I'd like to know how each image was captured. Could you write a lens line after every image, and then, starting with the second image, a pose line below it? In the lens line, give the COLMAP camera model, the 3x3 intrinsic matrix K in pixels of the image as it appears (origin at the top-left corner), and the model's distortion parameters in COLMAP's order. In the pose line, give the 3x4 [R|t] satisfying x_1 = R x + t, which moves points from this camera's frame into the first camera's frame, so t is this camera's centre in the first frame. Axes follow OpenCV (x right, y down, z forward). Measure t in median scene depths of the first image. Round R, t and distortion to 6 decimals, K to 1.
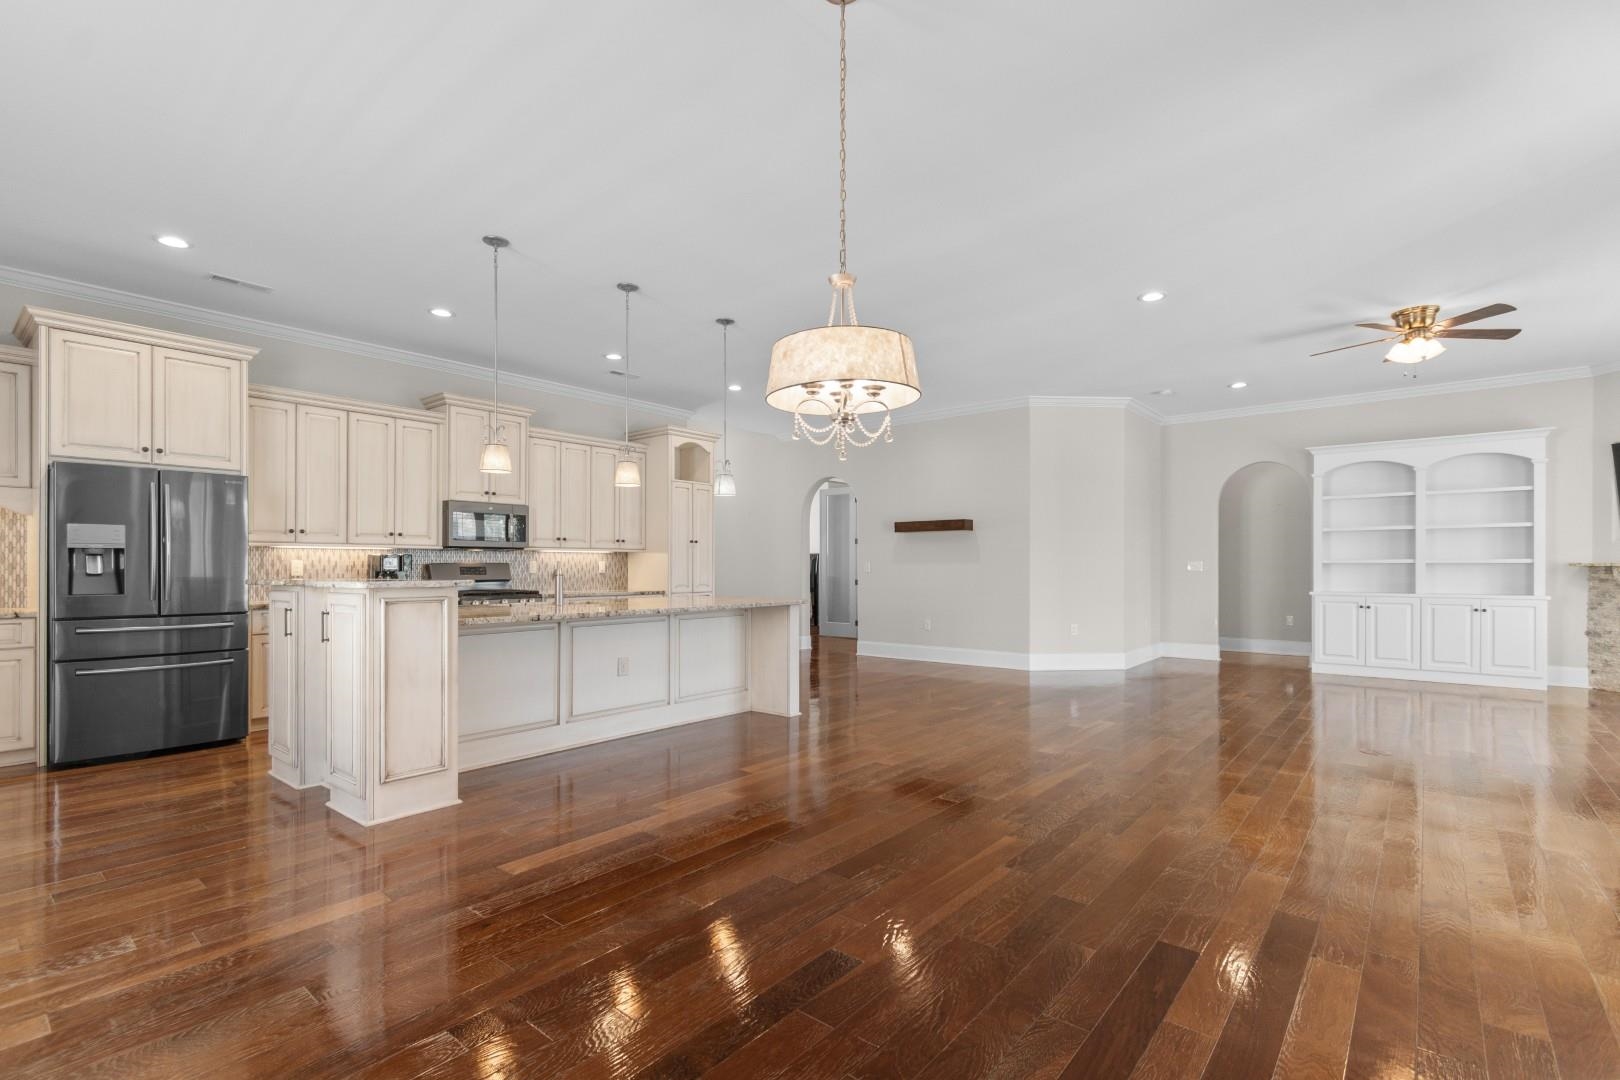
lens RADIAL K [[747.2, 0, 812.7], [0, 747.2, 564.2], [0, 0, 1]] dist [0.006379, -0.000114]
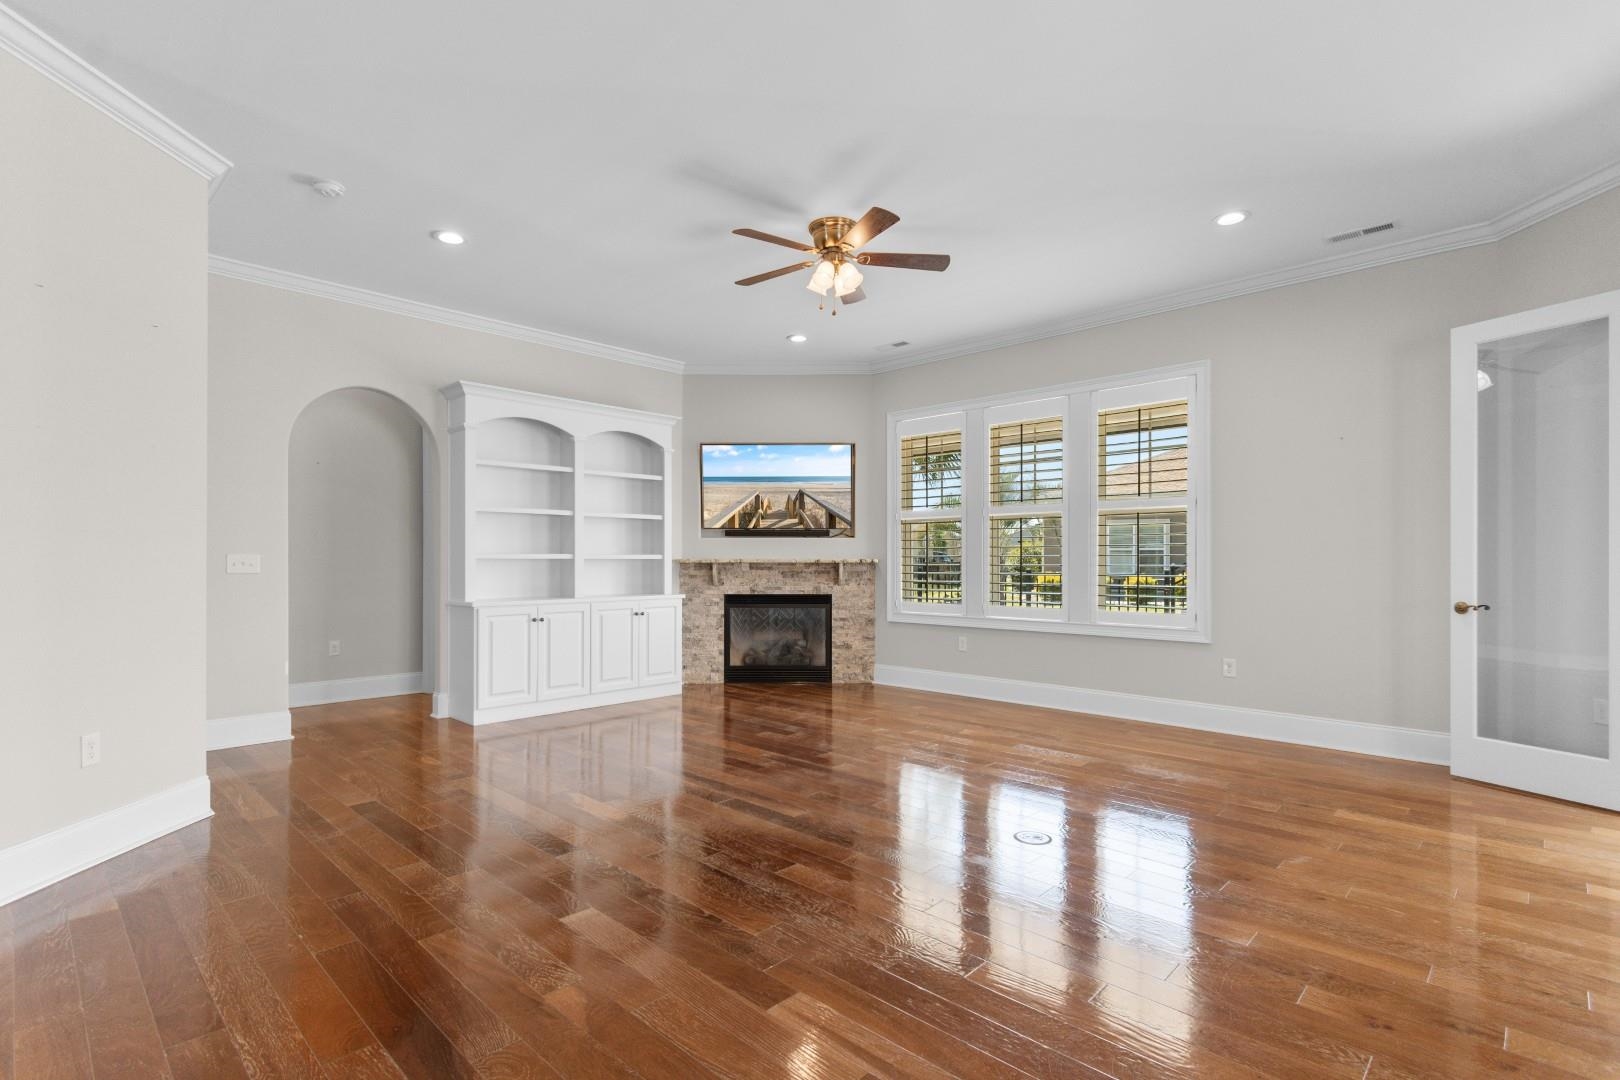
lens RADIAL K [[764.5, 0, 808.0], [0, 764.5, 561.1], [0, 0, 1]] dist [0.001128, 0.000188]
pose [[0.077804, -0.001725, 0.996967, 0.031571], [-0.003303, 0.999993, 0.001988, -0.002212], [-0.996963, -0.003447, 0.077798, 0.848175]]
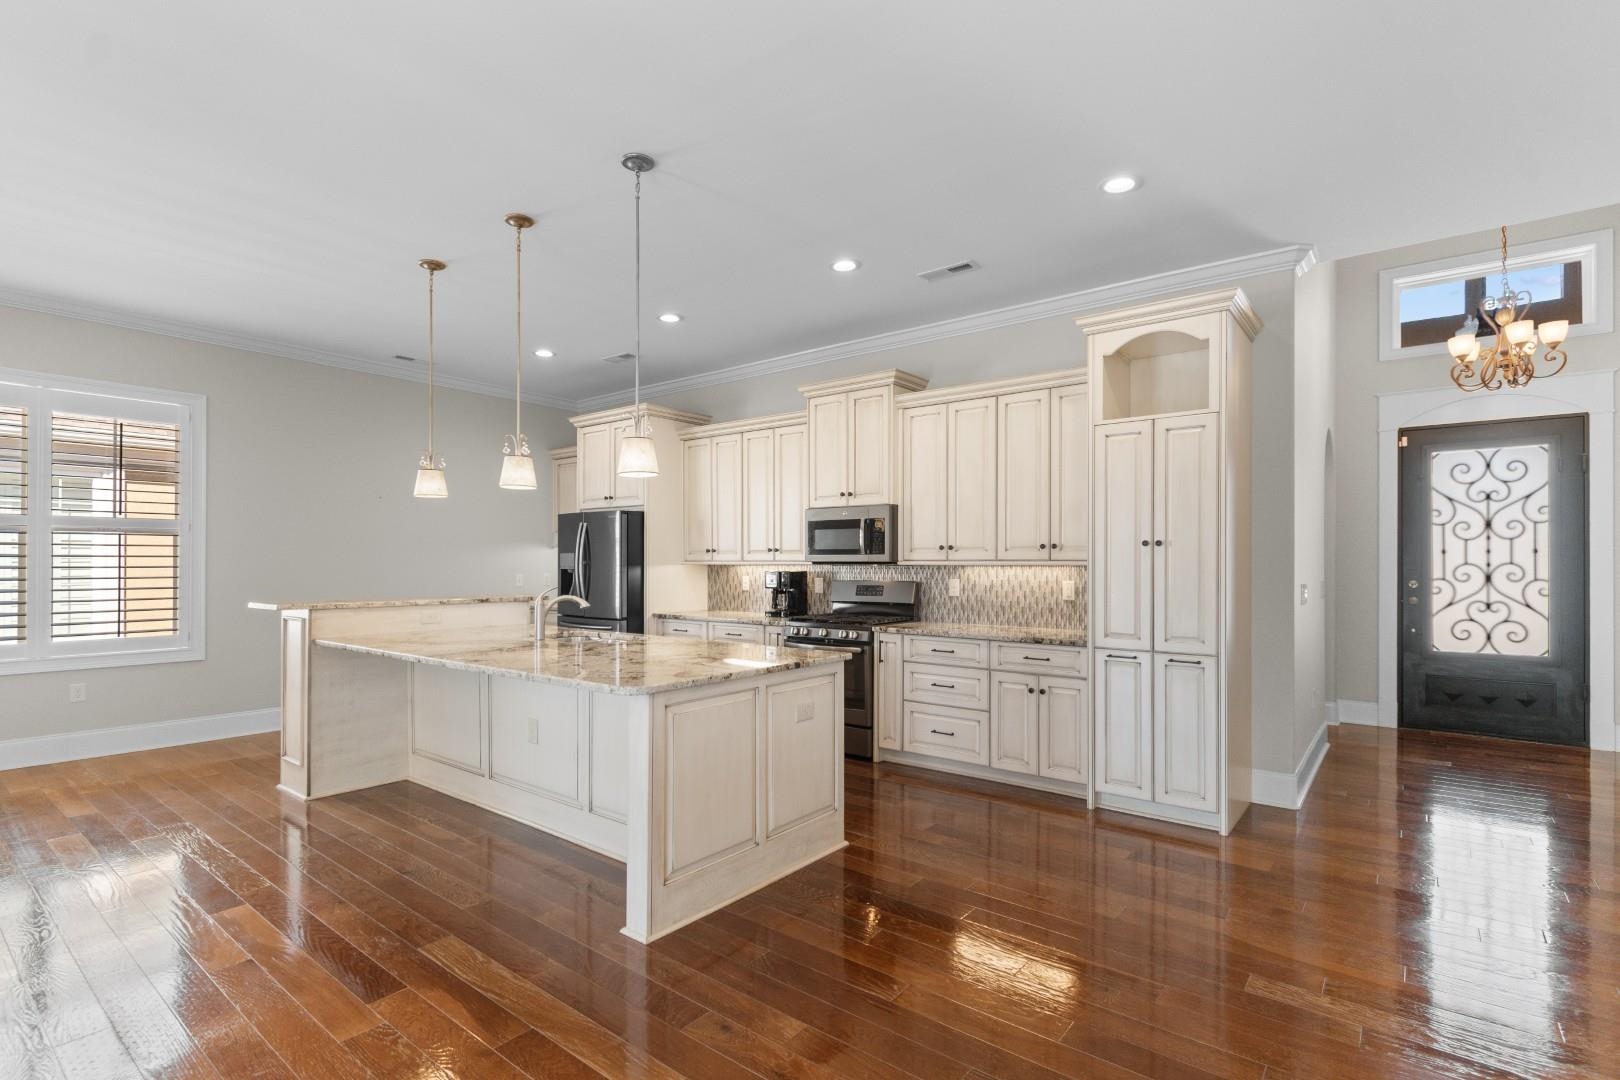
lens RADIAL K [[764.5, 0, 808.0], [0, 764.5, 561.1], [0, 0, 1]] dist [0.001128, 0.000188]
pose [[0.018739, -0.001217, -0.999824, 0.411562], [0.001263, 0.999998, -0.001193, -0.024527], [0.999824, -0.001241, 0.018741, 1.011502]]
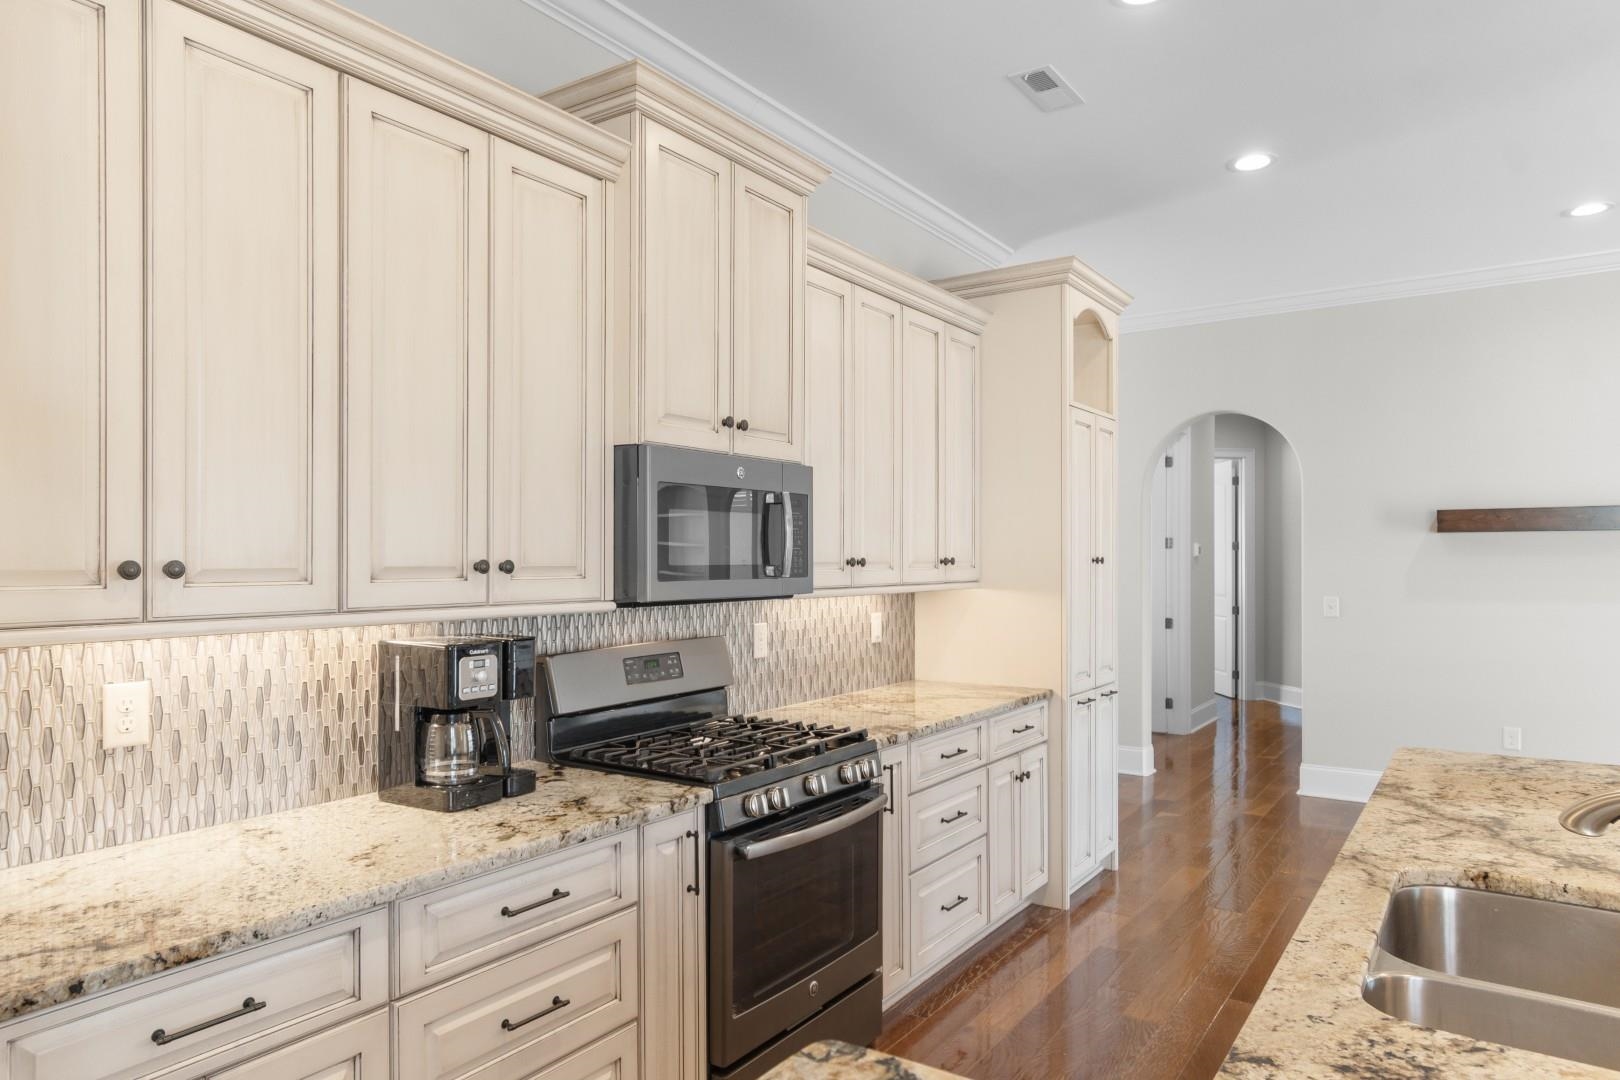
lens RADIAL K [[1028.6, 0, 811.6], [0, 1028.6, 566.0], [0, 0, 1]] dist [0.013194, -0.010773]
pose [[0.995638, -0.002684, 0.093262, -0.471249], [0.001767, 0.999949, 0.009913, -0.043182], [-0.093284, -0.009705, 0.995592, 0.612230]]
